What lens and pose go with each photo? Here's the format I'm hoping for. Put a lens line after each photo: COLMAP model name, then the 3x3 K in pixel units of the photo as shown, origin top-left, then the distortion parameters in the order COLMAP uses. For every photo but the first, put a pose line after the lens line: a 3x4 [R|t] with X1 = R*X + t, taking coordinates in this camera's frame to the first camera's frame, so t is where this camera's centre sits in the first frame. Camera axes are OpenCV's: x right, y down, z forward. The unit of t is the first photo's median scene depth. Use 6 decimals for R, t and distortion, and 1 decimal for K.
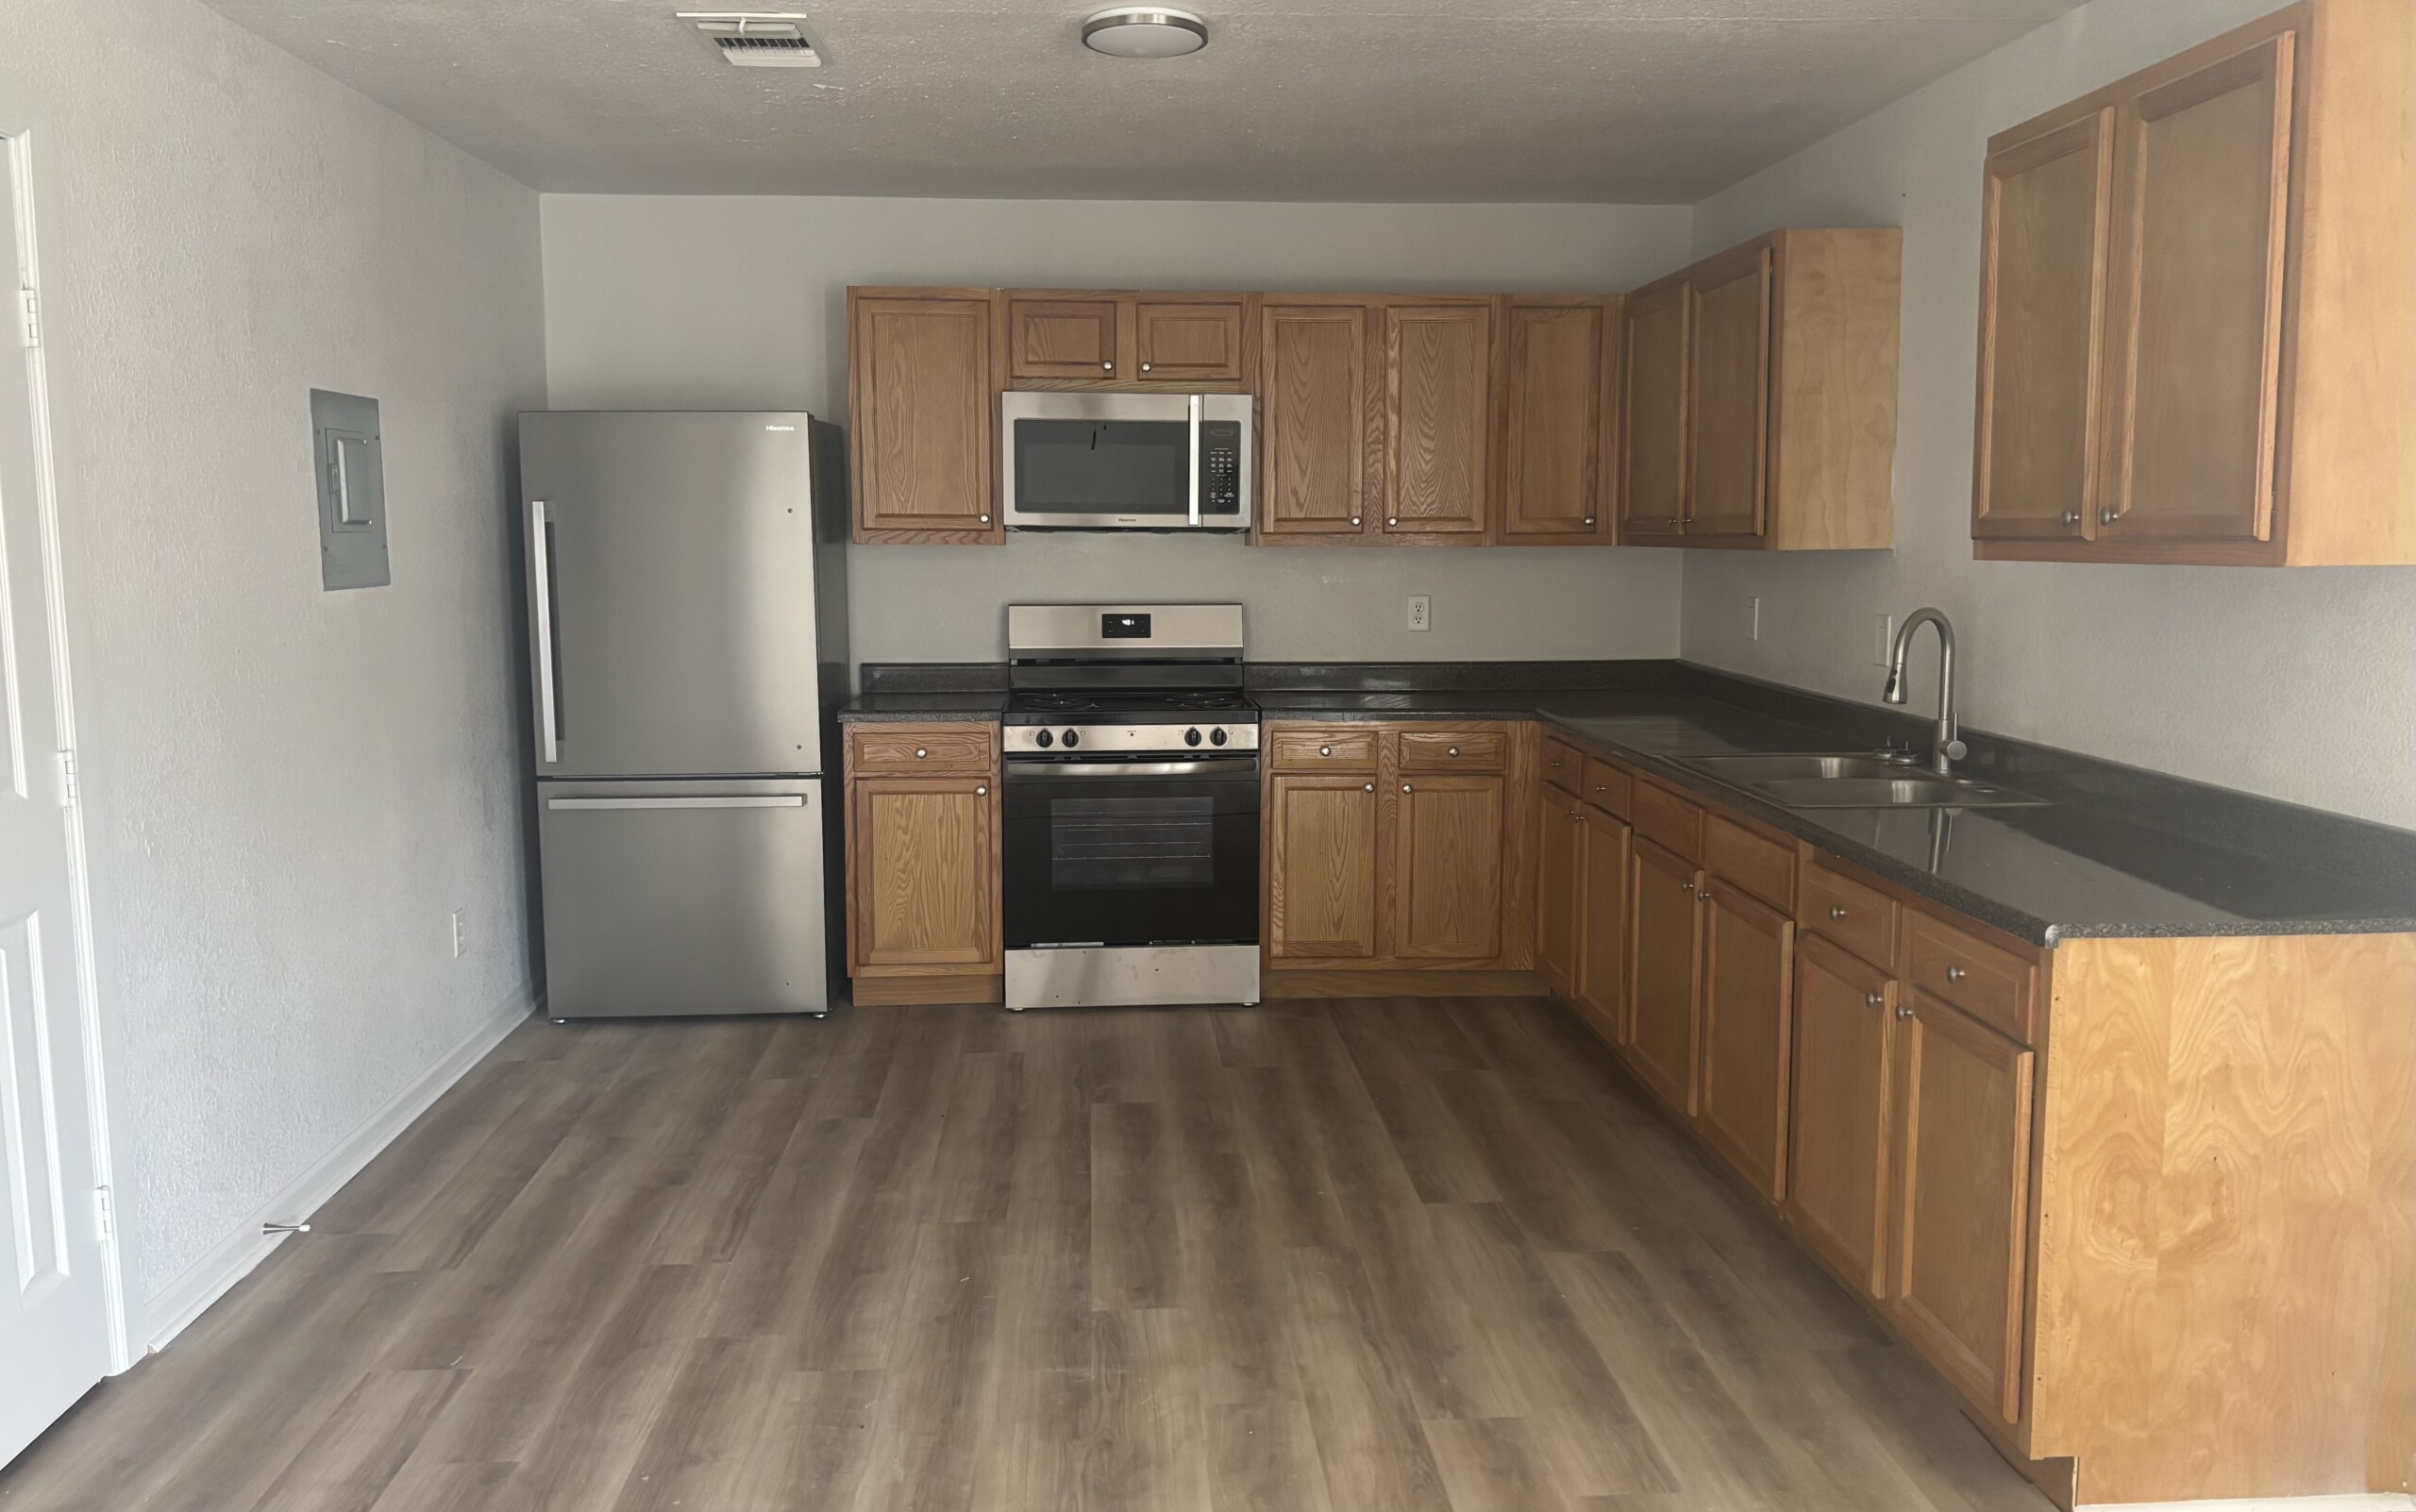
lens RADIAL K [[1882.0, 0, 1226.7], [0, 1882.0, 766.1], [0, 0, 1]] dist [0.148825, -0.001238]
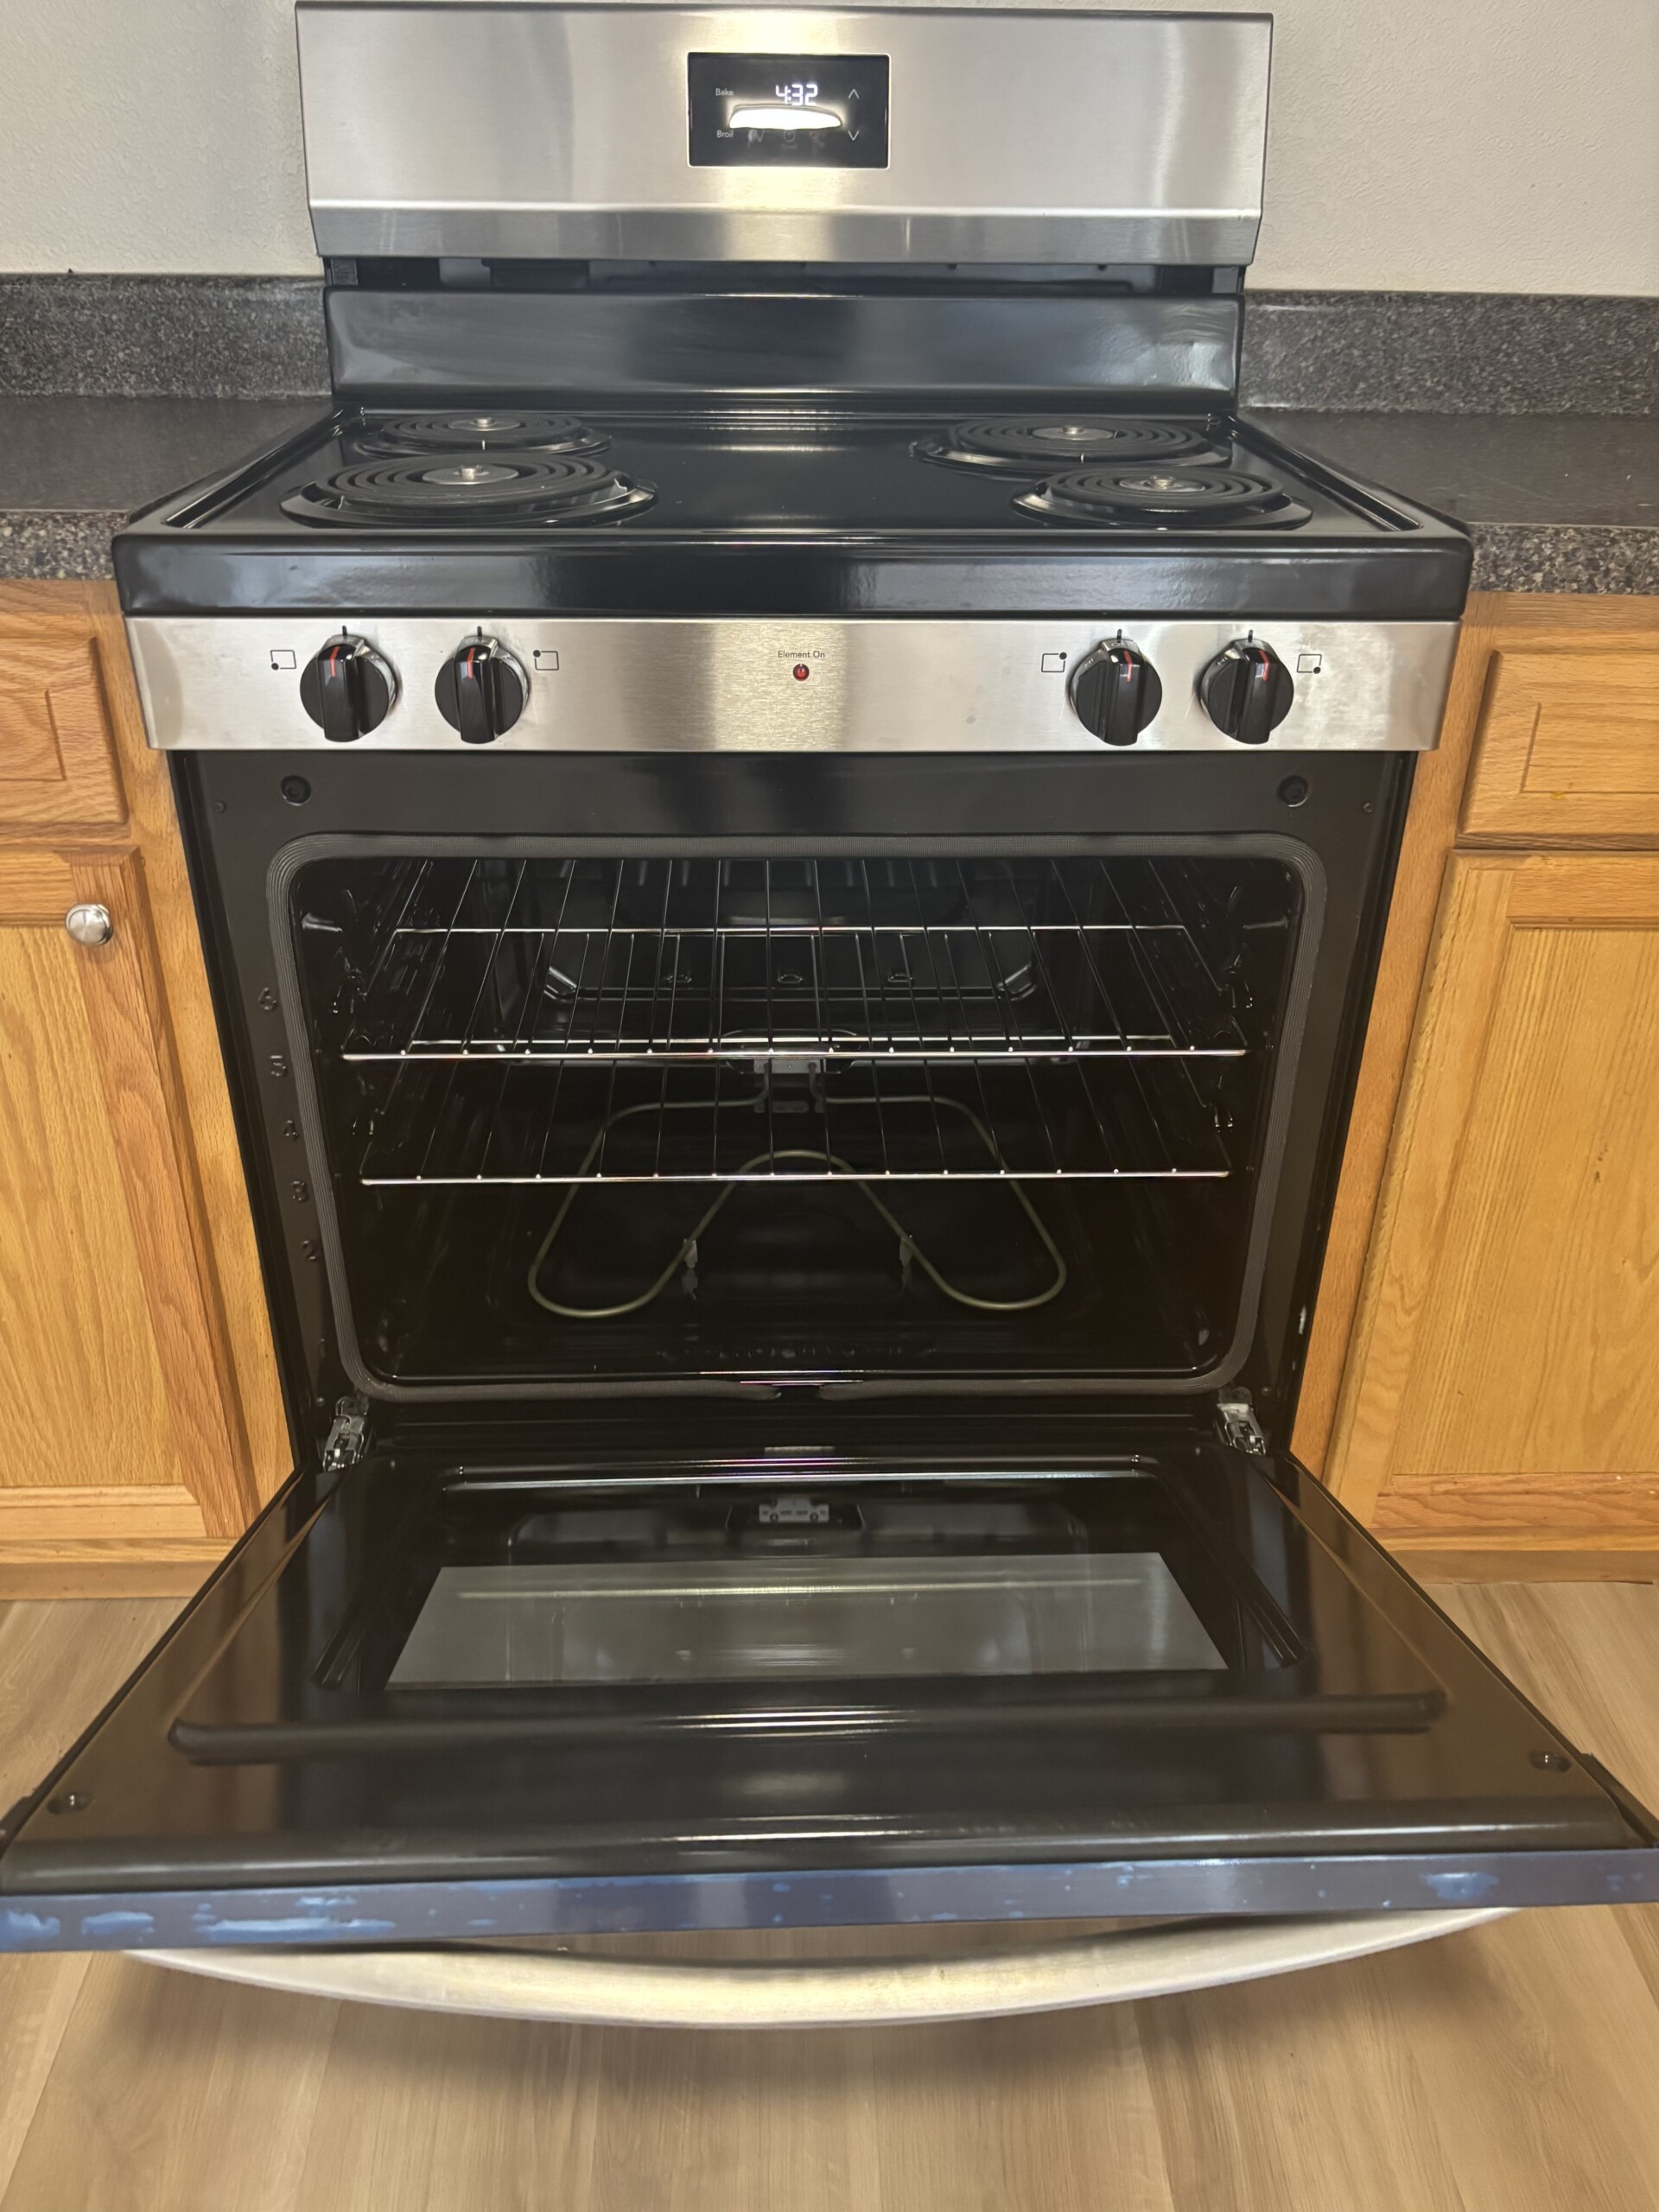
lens RADIAL K [[1720.3, 0, 813.9], [0, 1720.3, 1101.7], [0, 0, 1]] dist [-0.002900, 0.008269]
pose [[0.998971, 0.028539, -0.035242, -0.040204], [-0.013786, 0.931476, 0.363541, -0.038916], [0.043202, -0.362681, 0.930911, 0.798720]]
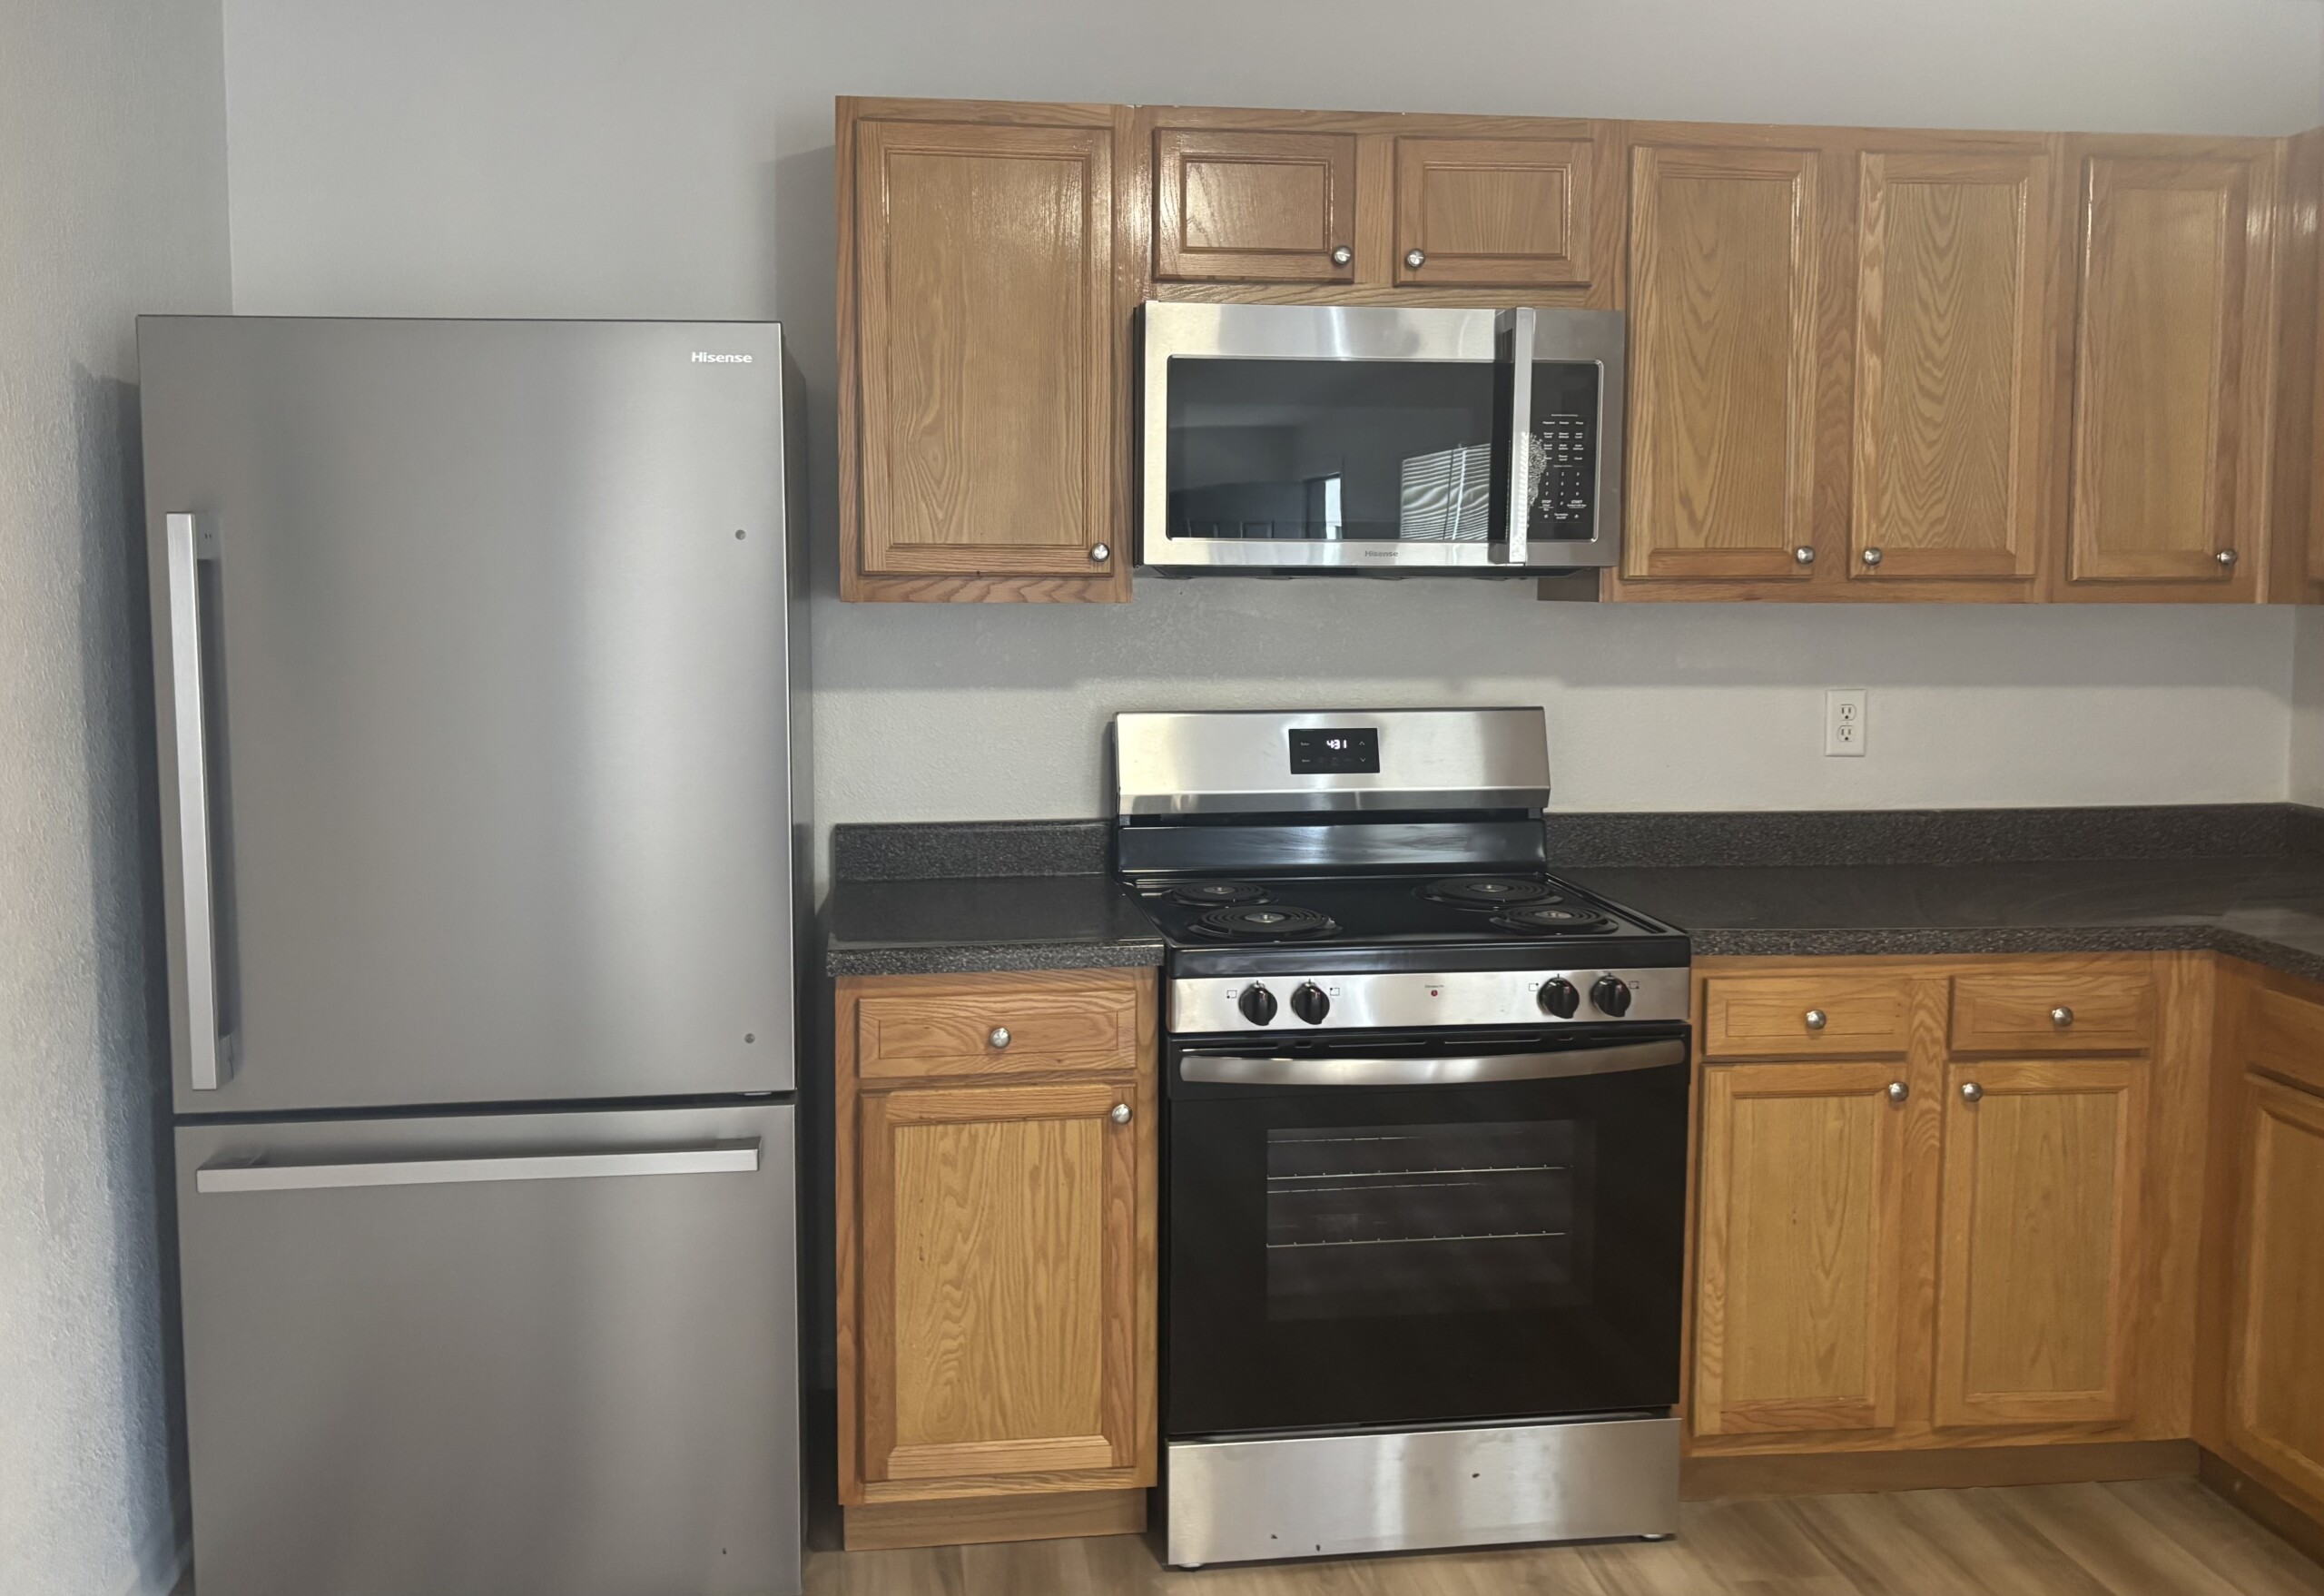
lens RADIAL K [[1779.9, 0, 1115.3], [0, 1779.9, 740.2], [0, 0, 1]] dist [0.047065, -0.011550]
pose [[0.998710, -0.004582, 0.050576, -0.150914], [0.006581, 0.999201, -0.039431, -0.062420], [-0.050355, 0.039713, 0.997942, 0.533460]]
